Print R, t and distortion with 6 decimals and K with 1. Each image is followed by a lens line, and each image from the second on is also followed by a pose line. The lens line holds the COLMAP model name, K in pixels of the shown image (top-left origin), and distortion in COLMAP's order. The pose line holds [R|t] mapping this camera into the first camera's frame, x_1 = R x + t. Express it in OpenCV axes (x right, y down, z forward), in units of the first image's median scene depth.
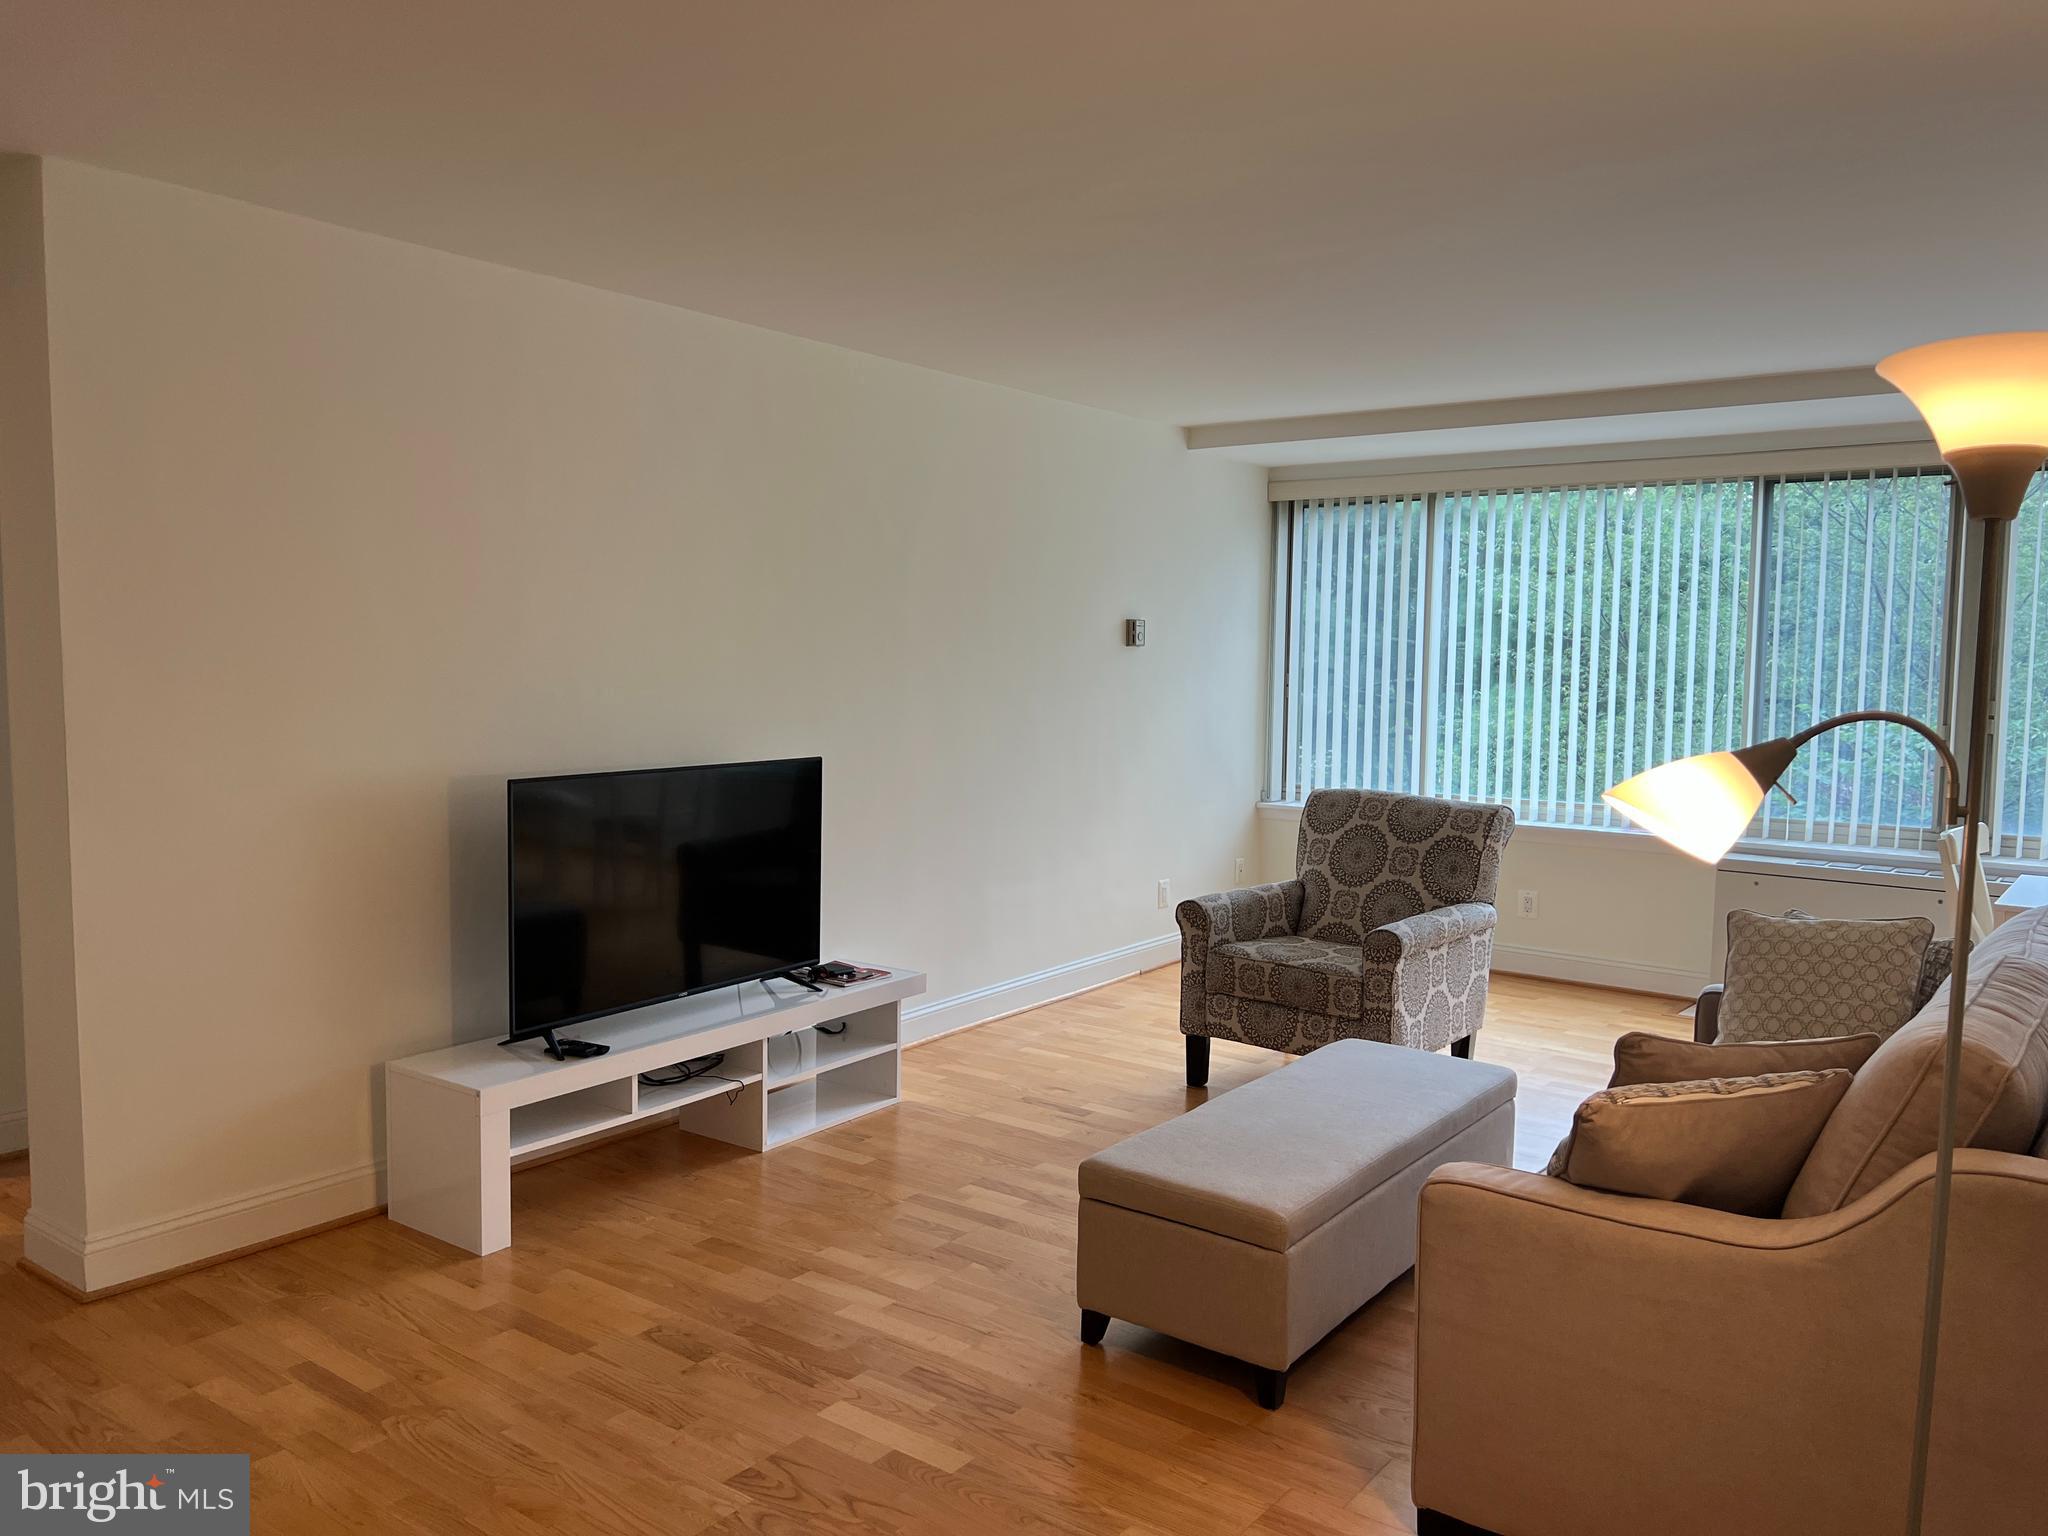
lens RADIAL K [[1573.7, 0, 1035.7], [0, 1573.7, 769.4], [0, 0, 1]] dist [0.109924, -0.148369]
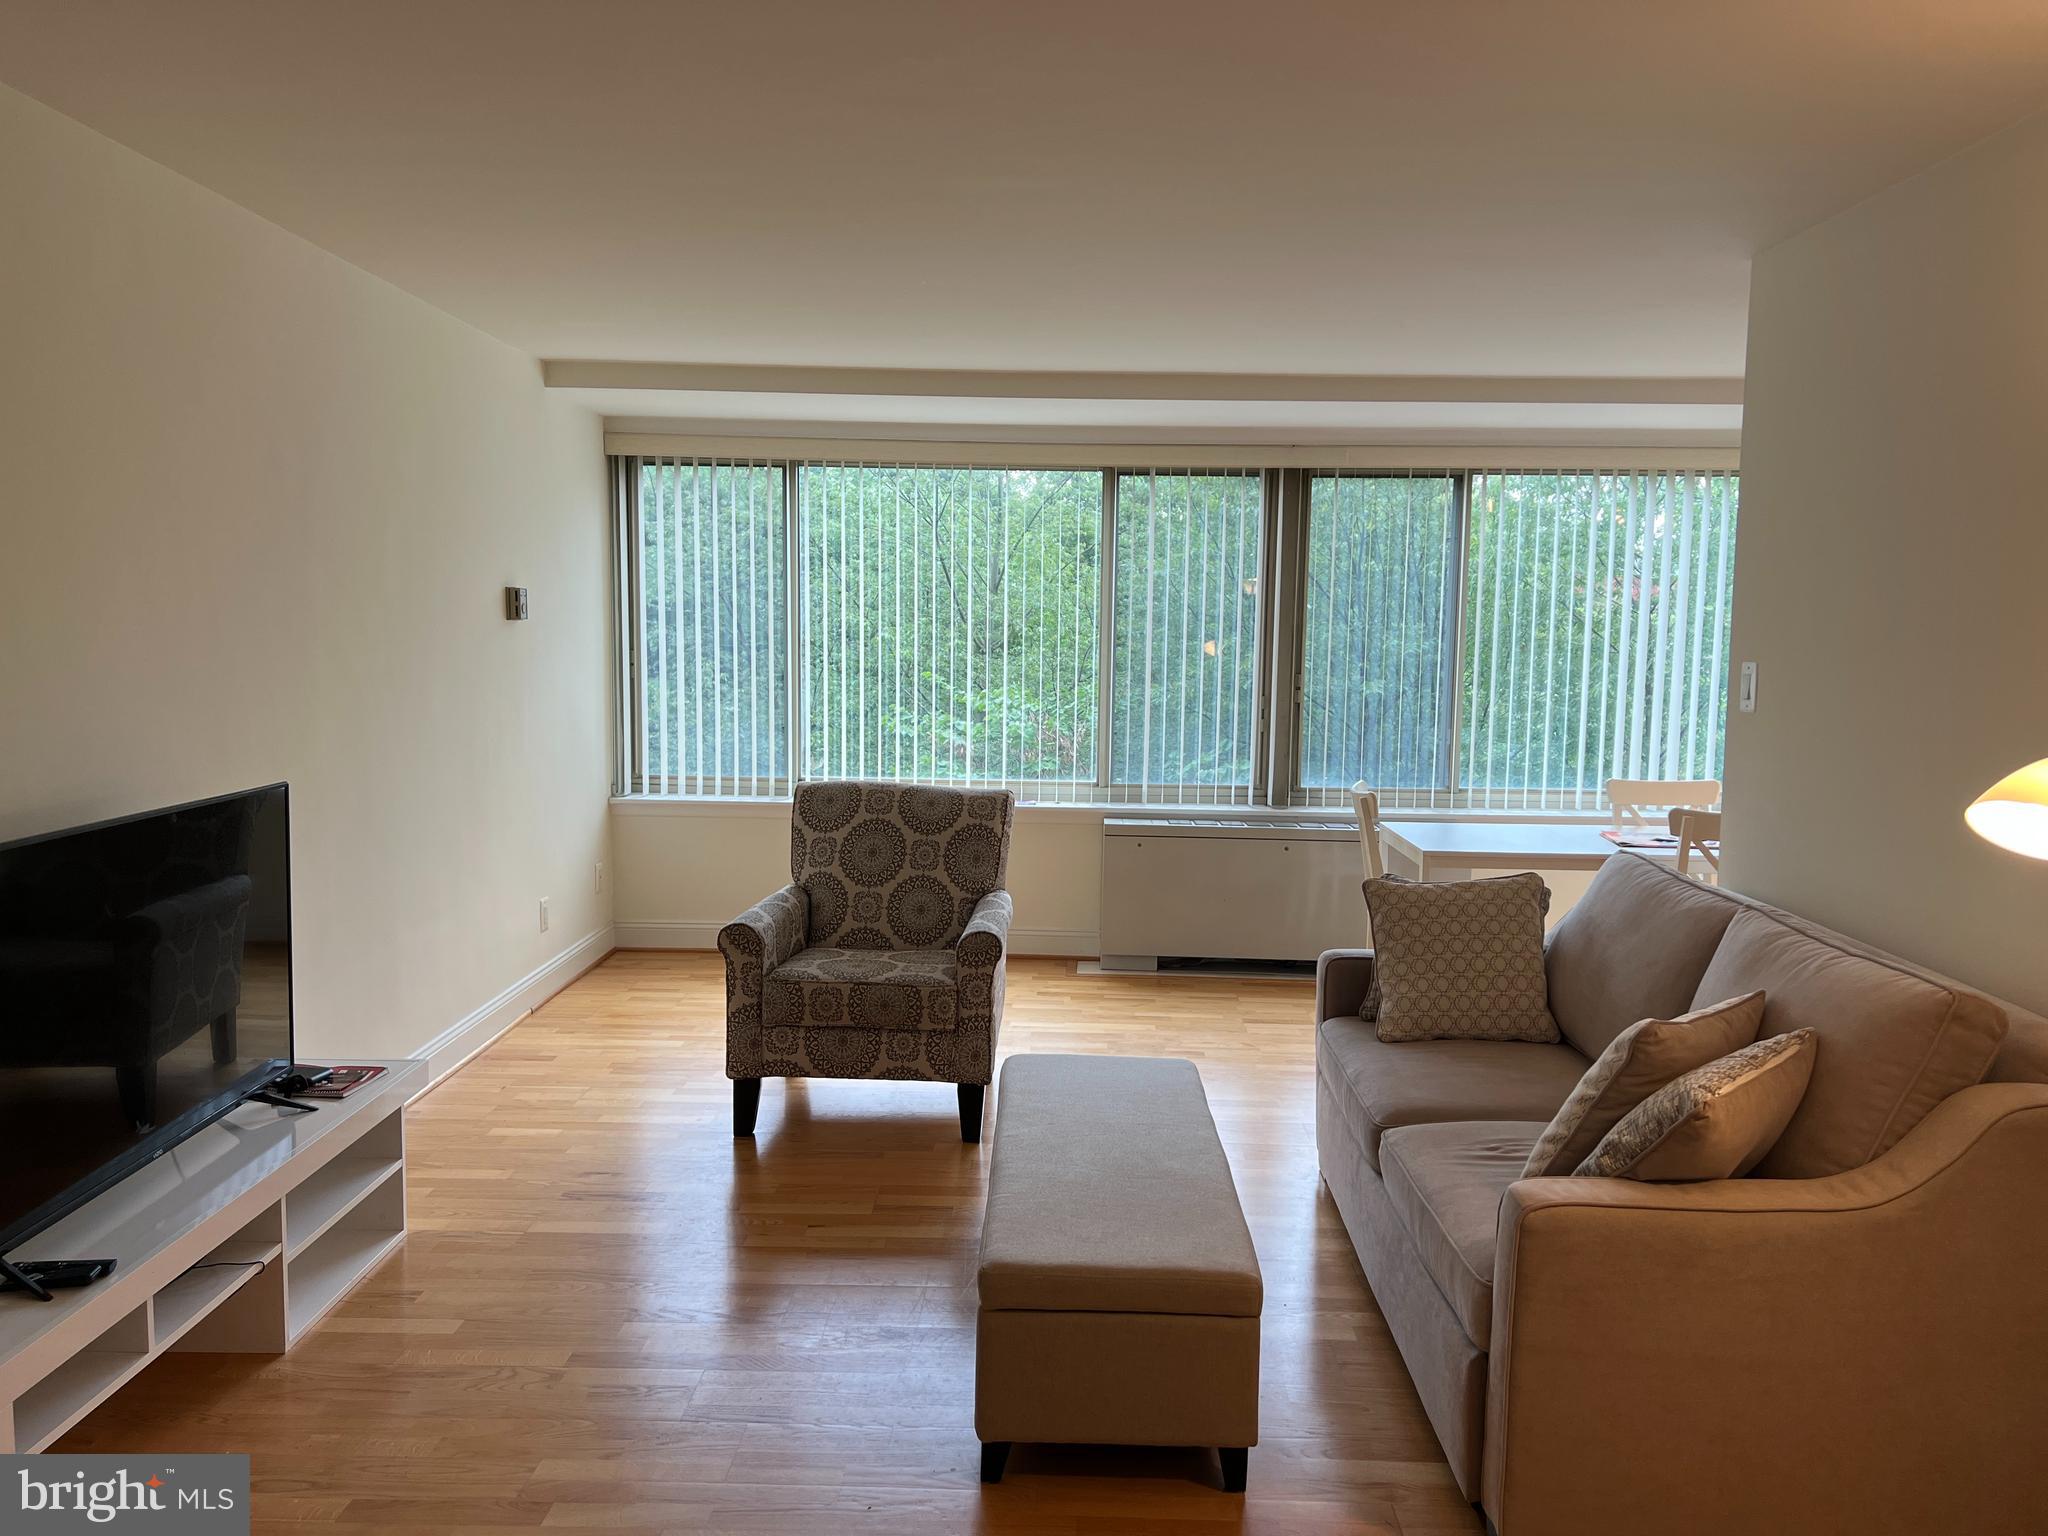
lens RADIAL K [[1573.7, 0, 1035.7], [0, 1573.7, 769.4], [0, 0, 1]] dist [0.109924, -0.148369]
pose [[0.803685, -0.053034, 0.592687, -0.273160], [0.039138, 0.998575, 0.036282, -0.024830], [-0.593767, -0.005963, 0.804615, 0.207772]]
